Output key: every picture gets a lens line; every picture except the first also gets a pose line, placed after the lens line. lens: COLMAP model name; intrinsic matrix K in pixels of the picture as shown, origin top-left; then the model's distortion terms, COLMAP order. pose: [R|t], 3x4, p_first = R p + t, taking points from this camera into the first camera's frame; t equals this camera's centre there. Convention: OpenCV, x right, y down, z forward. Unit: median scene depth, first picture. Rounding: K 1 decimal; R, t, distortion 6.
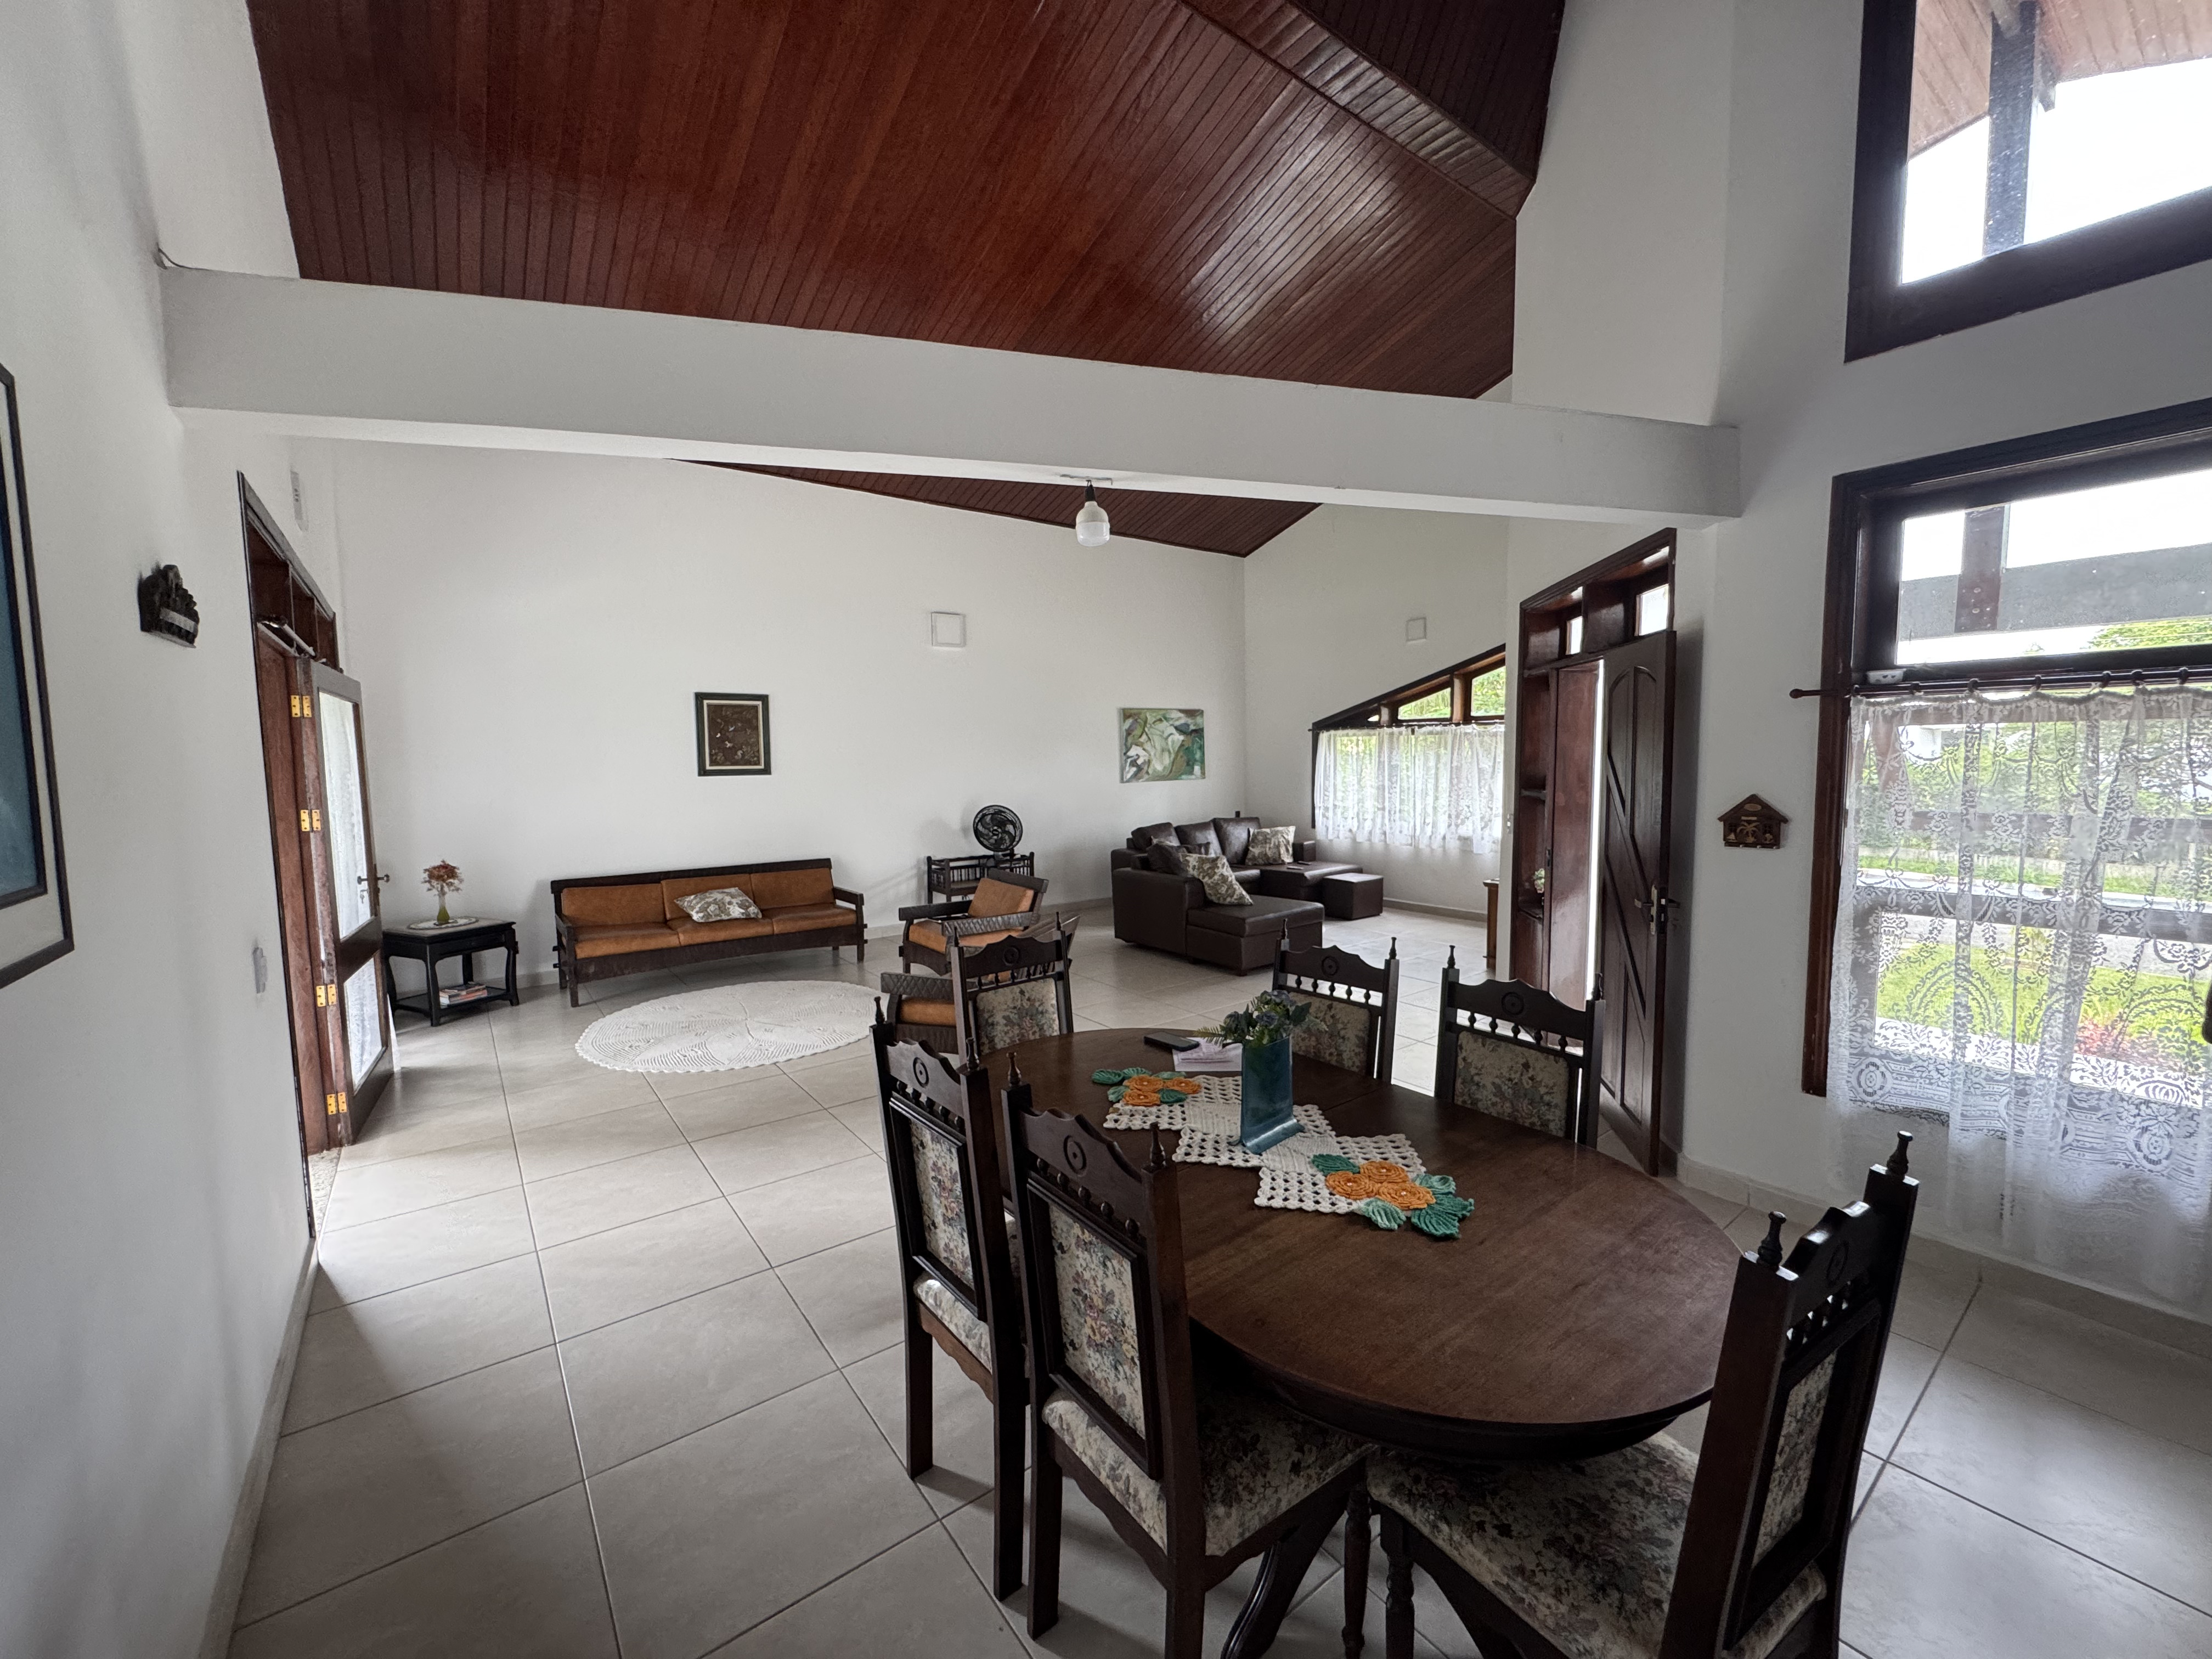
lens RADIAL K [[885.6, 0, 1101.8], [0, 885.6, 823.2], [0, 0, 1]] dist [-0.003129, 0.000186]
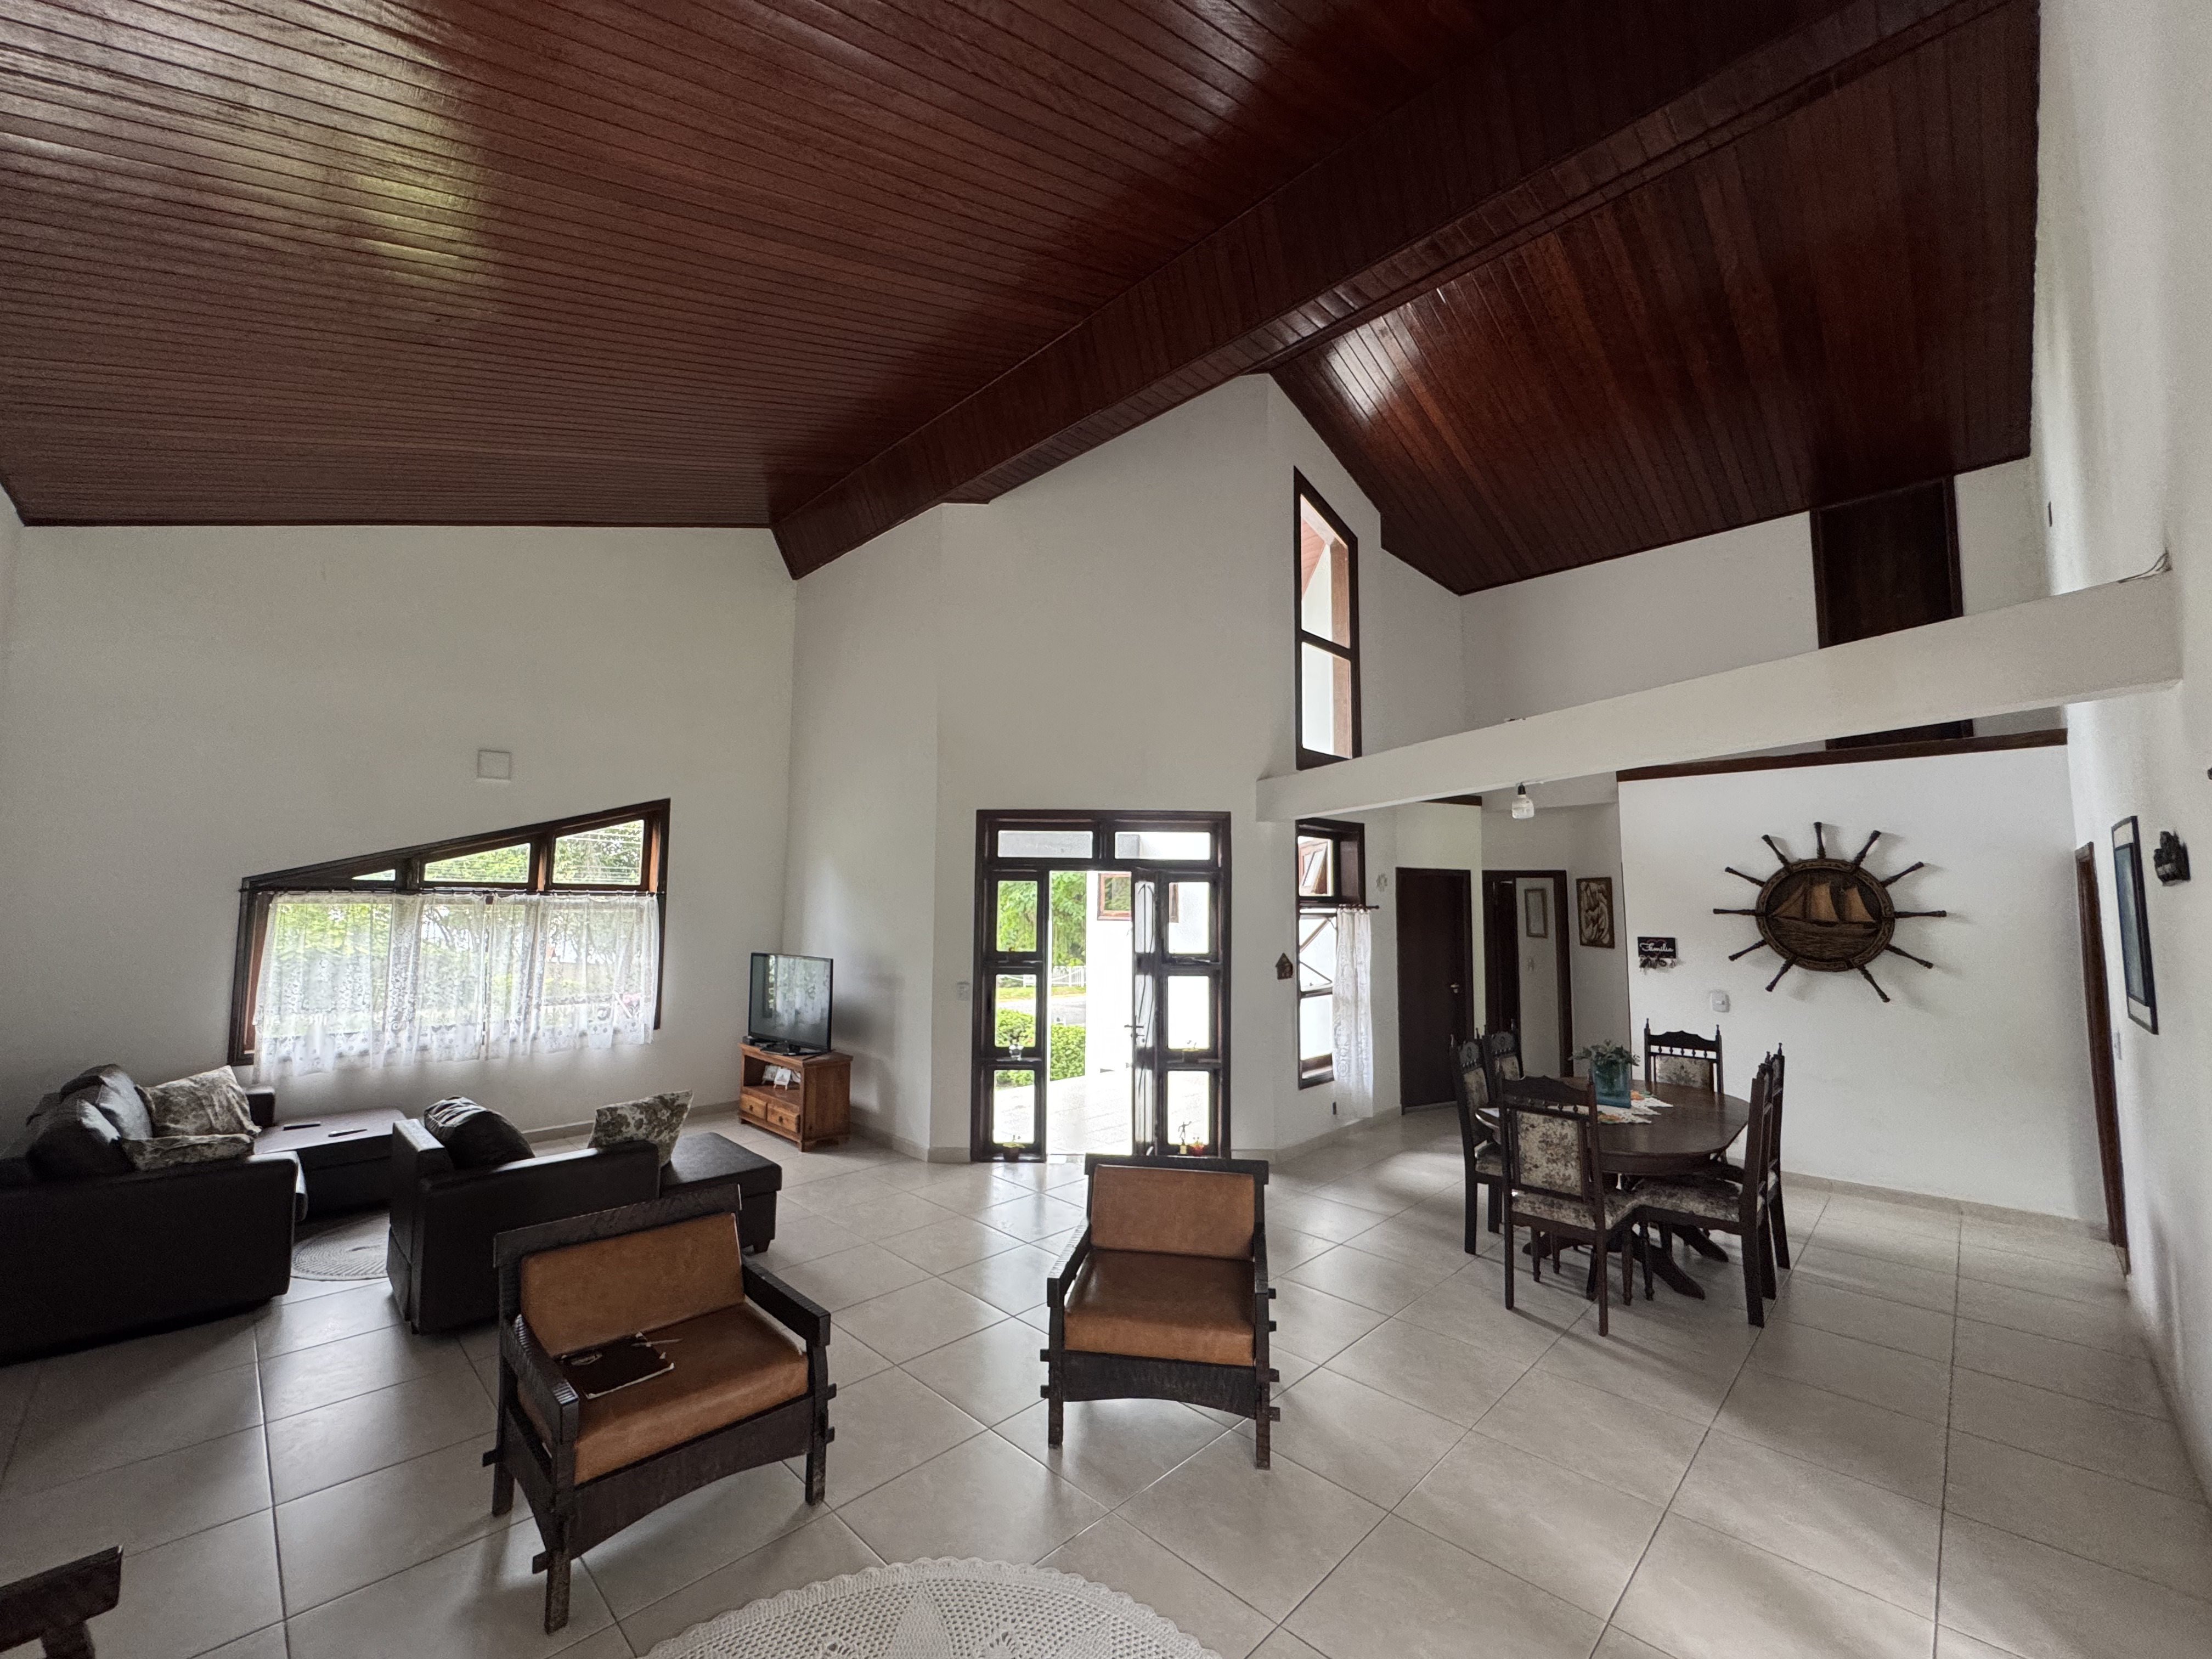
lens RADIAL K [[885.6, 0, 1106.7], [0, 885.6, 827.0], [0, 0, 1]] dist [-0.003129, 0.000186]
pose [[-0.142799, 0.097526, 0.984935, -0.545232], [0.074236, 0.993386, -0.087600, -0.073788], [-0.986964, 0.060609, -0.149094, 0.719204]]
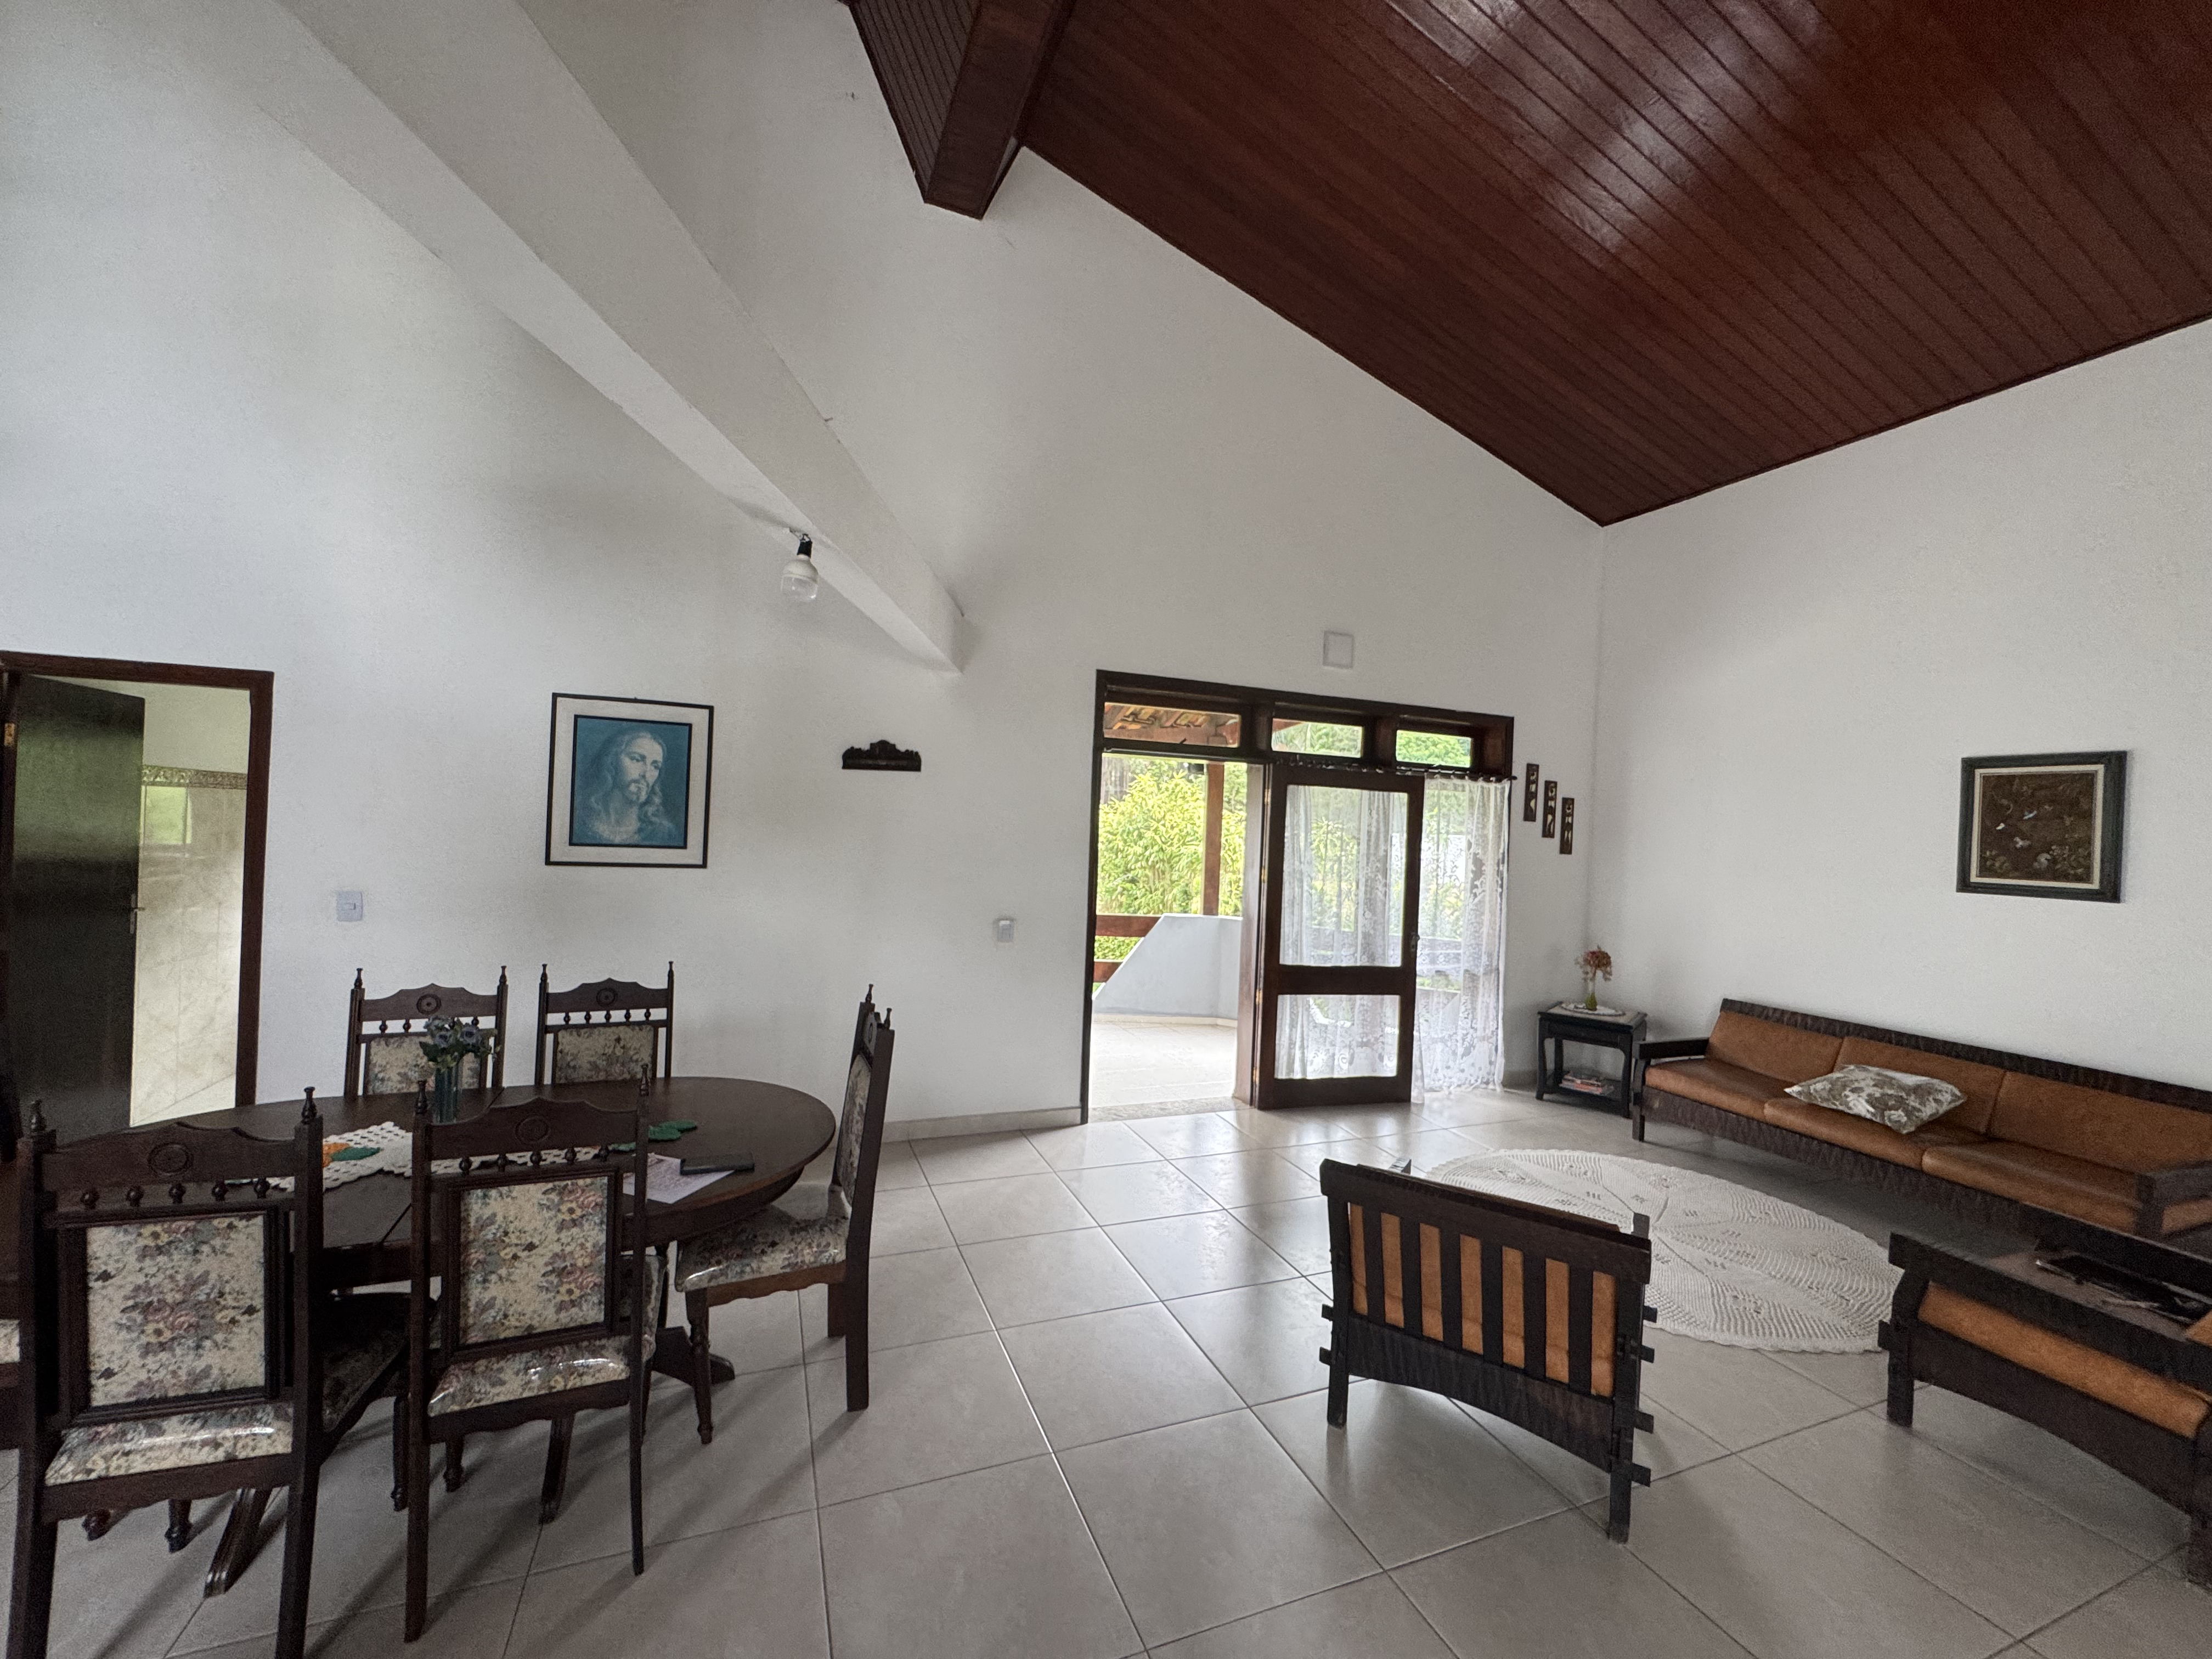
lens RADIAL K [[885.6, 0, 1105.9], [0, 885.6, 828.3], [0, 0, 1]] dist [-0.003129, 0.000186]
pose [[-0.264218, 0.004157, -0.964454, 0.287480], [-0.112462, 0.993036, 0.035090, -0.049941], [0.957884, 0.117736, -0.261910, 0.562854]]
